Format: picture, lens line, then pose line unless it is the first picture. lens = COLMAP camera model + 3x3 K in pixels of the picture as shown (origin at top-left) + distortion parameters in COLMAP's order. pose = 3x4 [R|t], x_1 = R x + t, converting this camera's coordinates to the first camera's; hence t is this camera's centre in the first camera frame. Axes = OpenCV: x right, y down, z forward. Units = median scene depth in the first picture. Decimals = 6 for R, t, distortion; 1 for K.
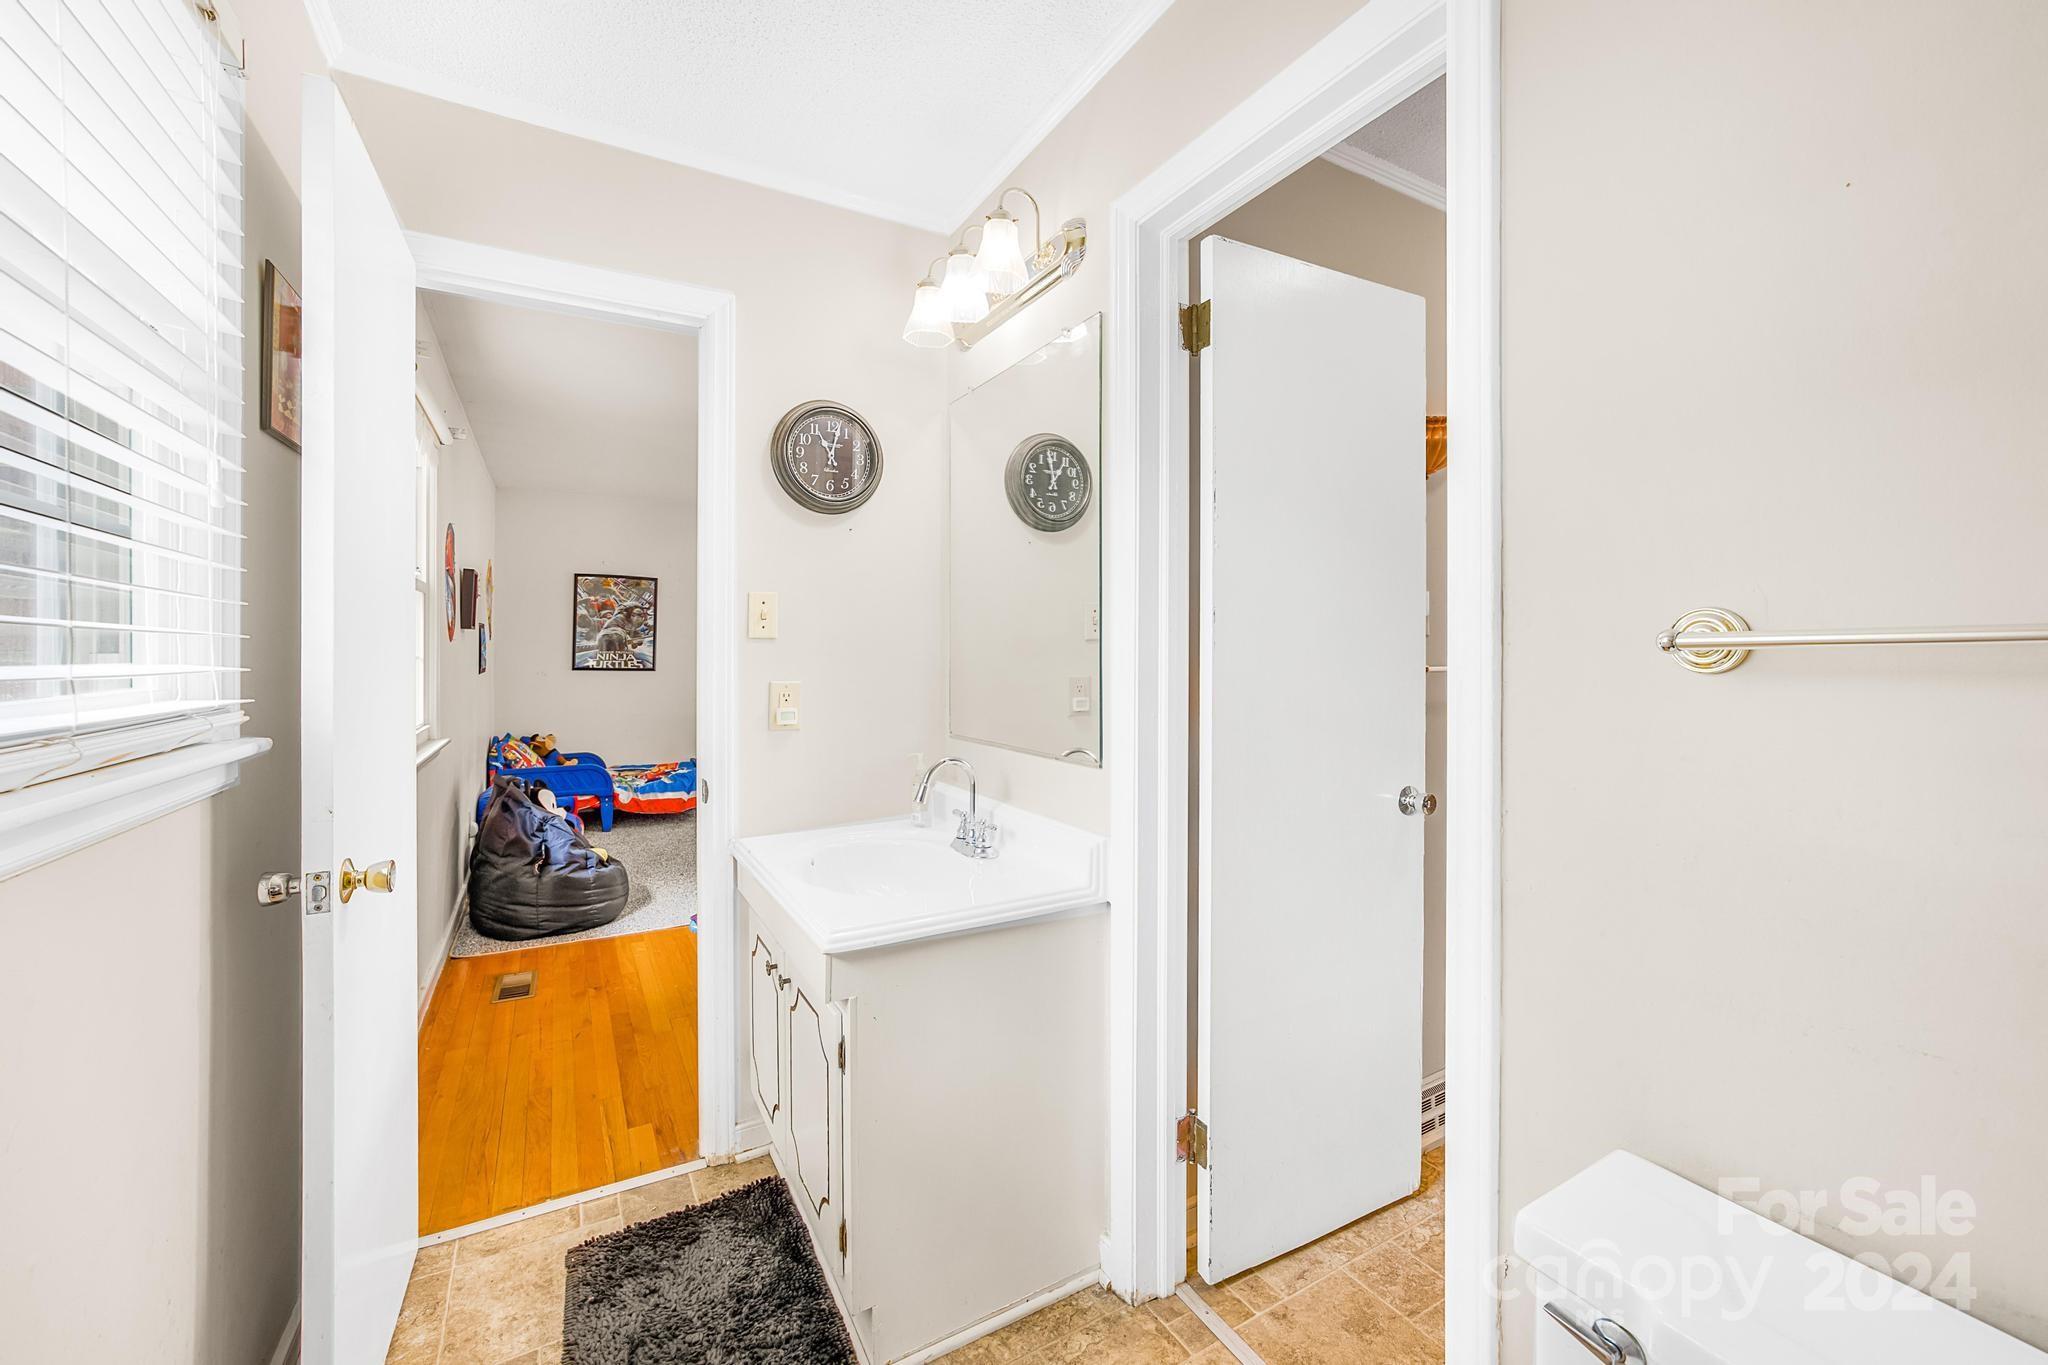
lens RADIAL K [[837.7, 0, 1027.9], [0, 837.7, 662.9], [0, 0, 1]] dist [-0.029575, 0.005636]
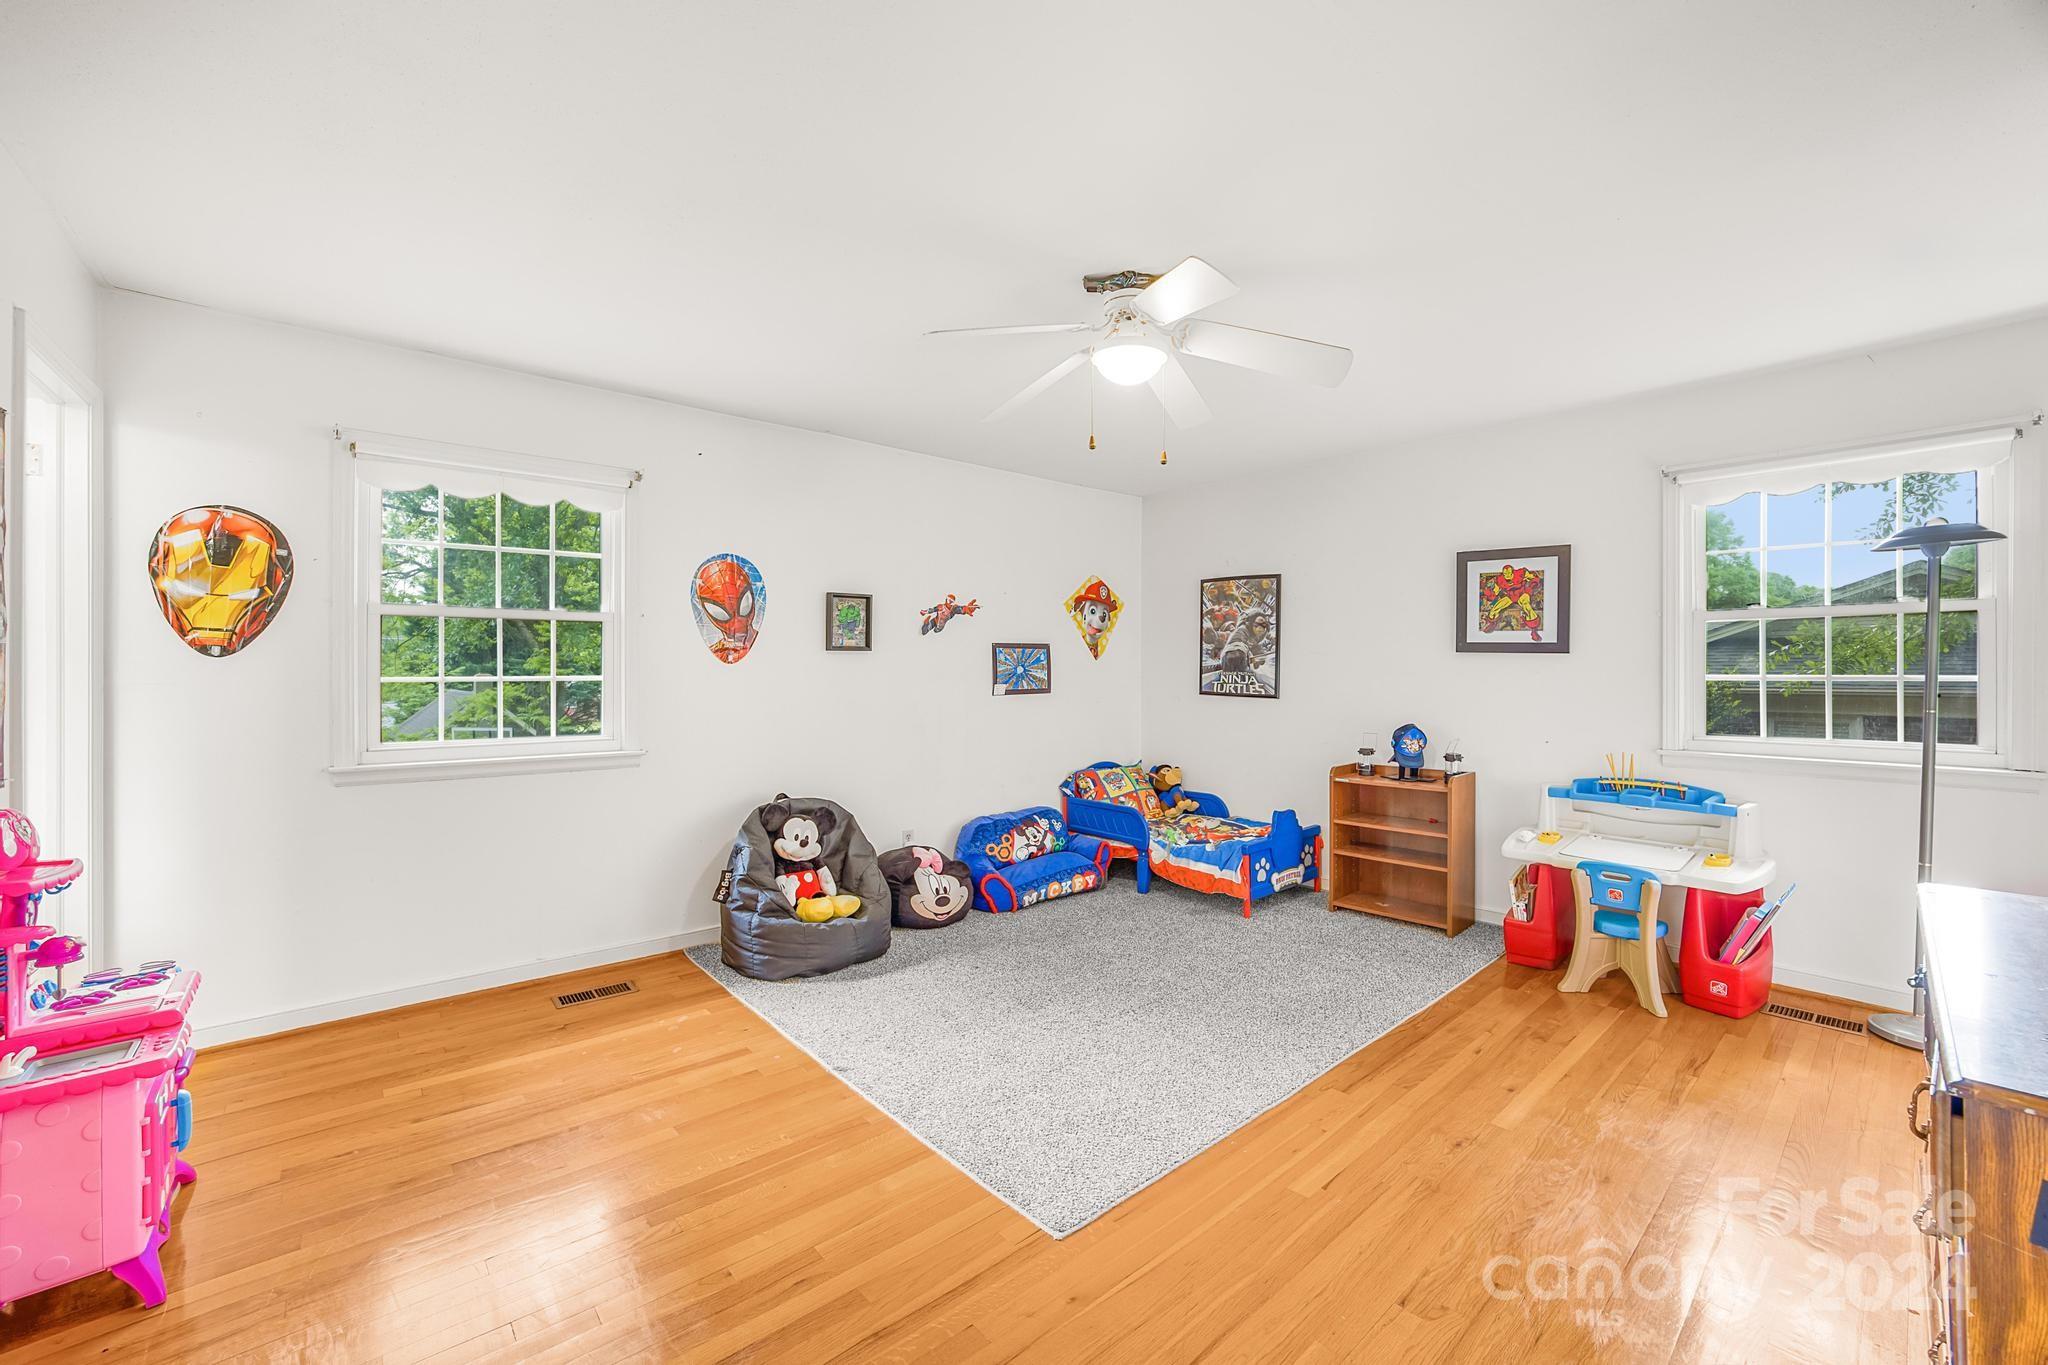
lens RADIAL K [[837.7, 0, 1022.9], [0, 837.7, 678.5], [0, 0, 1]] dist [-0.029575, 0.005636]
pose [[0.195593, 0.013672, -0.980590, 0.247496], [-0.015794, 0.999817, 0.010790, -0.013442], [0.980558, 0.013377, 0.195774, 0.647356]]
